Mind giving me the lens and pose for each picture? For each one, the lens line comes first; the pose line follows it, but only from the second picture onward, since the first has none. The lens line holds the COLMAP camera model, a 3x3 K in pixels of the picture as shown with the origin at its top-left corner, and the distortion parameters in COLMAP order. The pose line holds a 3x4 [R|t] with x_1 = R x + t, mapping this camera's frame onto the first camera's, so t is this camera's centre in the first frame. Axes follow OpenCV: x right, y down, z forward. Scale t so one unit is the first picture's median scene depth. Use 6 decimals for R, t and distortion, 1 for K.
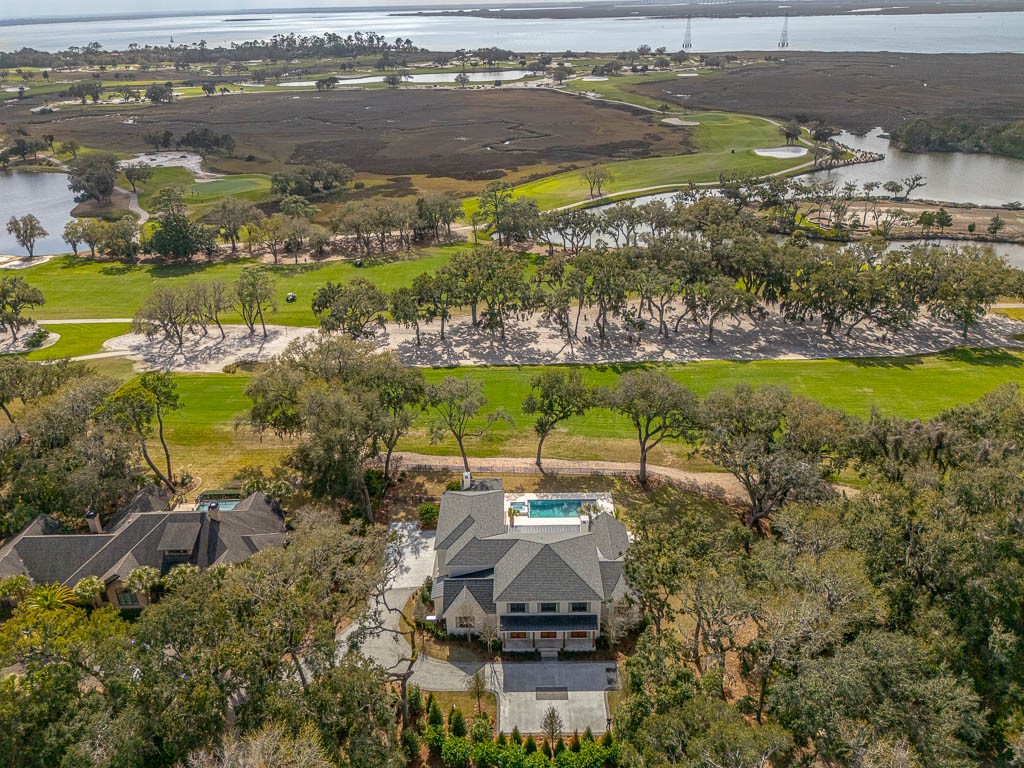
lens RADIAL K [[767.2, 0, 509.3], [0, 767.2, 385.4], [0, 0, 1]] dist [0.061301, -0.085053]
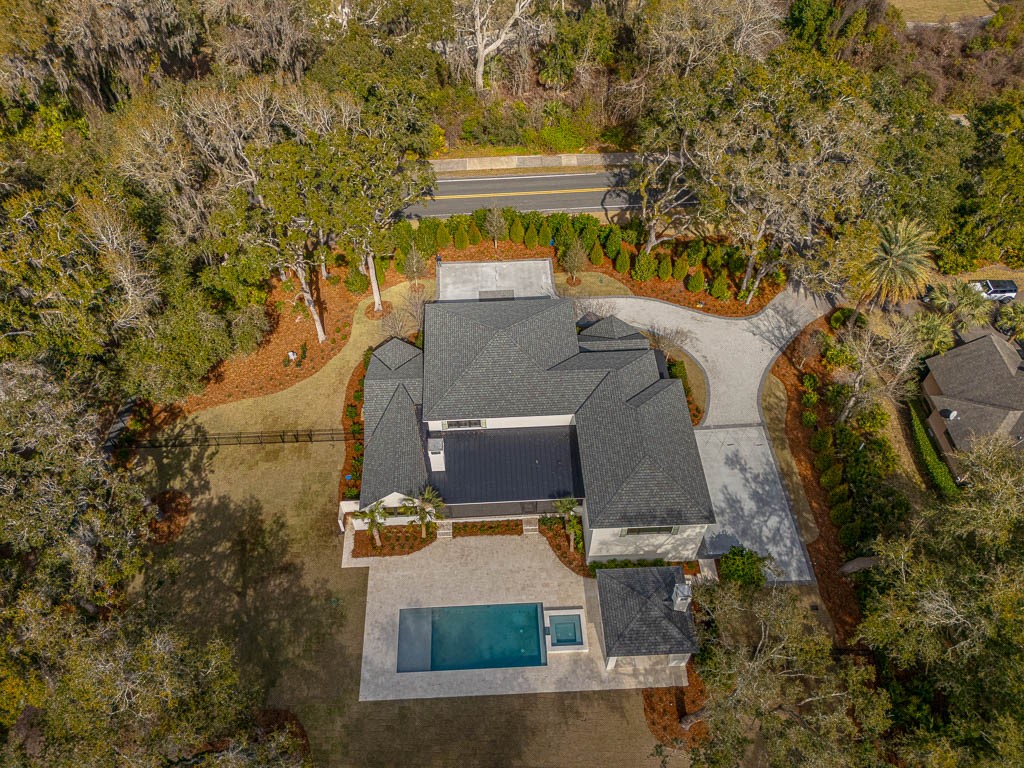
lens RADIAL K [[767.2, 0, 509.3], [0, 767.2, 385.4], [0, 0, 1]] dist [0.061301, -0.085053]
pose [[-0.997923, 0.063222, -0.012375, 0.039121], [0.000990, 0.207110, 0.978317, -0.309824], [0.064414, 0.976273, -0.206742, 0.869530]]
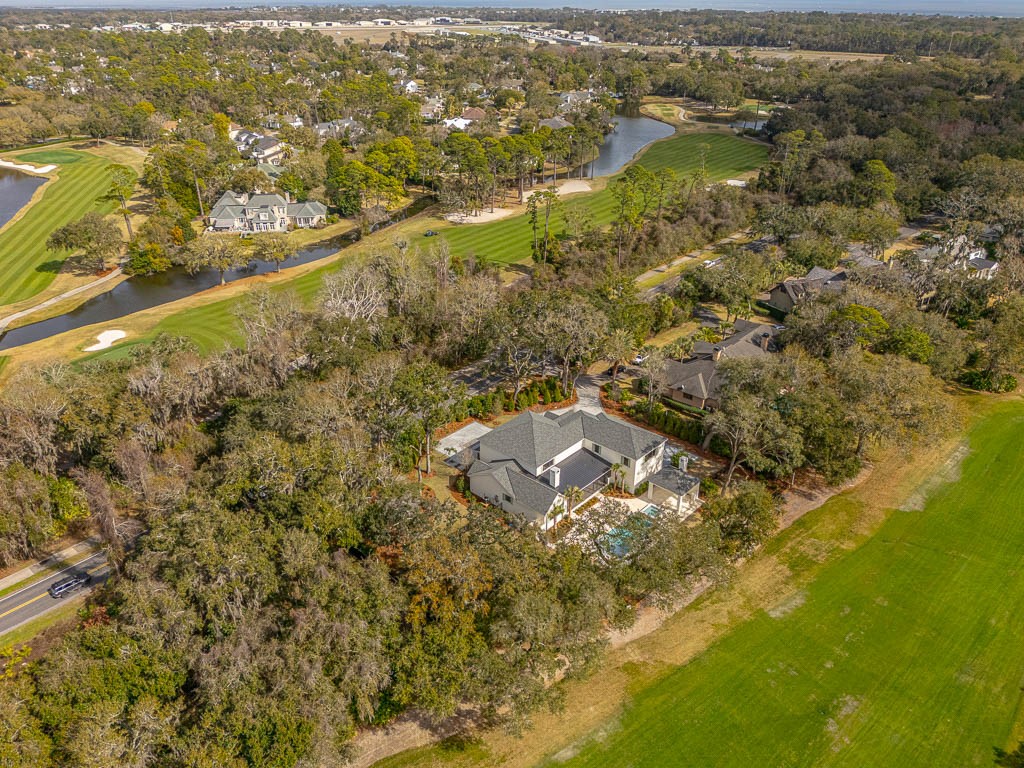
lens RADIAL K [[767.2, 0, 509.3], [0, 767.2, 385.4], [0, 0, 1]] dist [0.061301, -0.085053]
pose [[-0.662995, 0.355289, -0.658944, 0.669628], [-0.323050, 0.658256, 0.679954, -0.516773], [0.675334, 0.663678, -0.321644, 0.994833]]
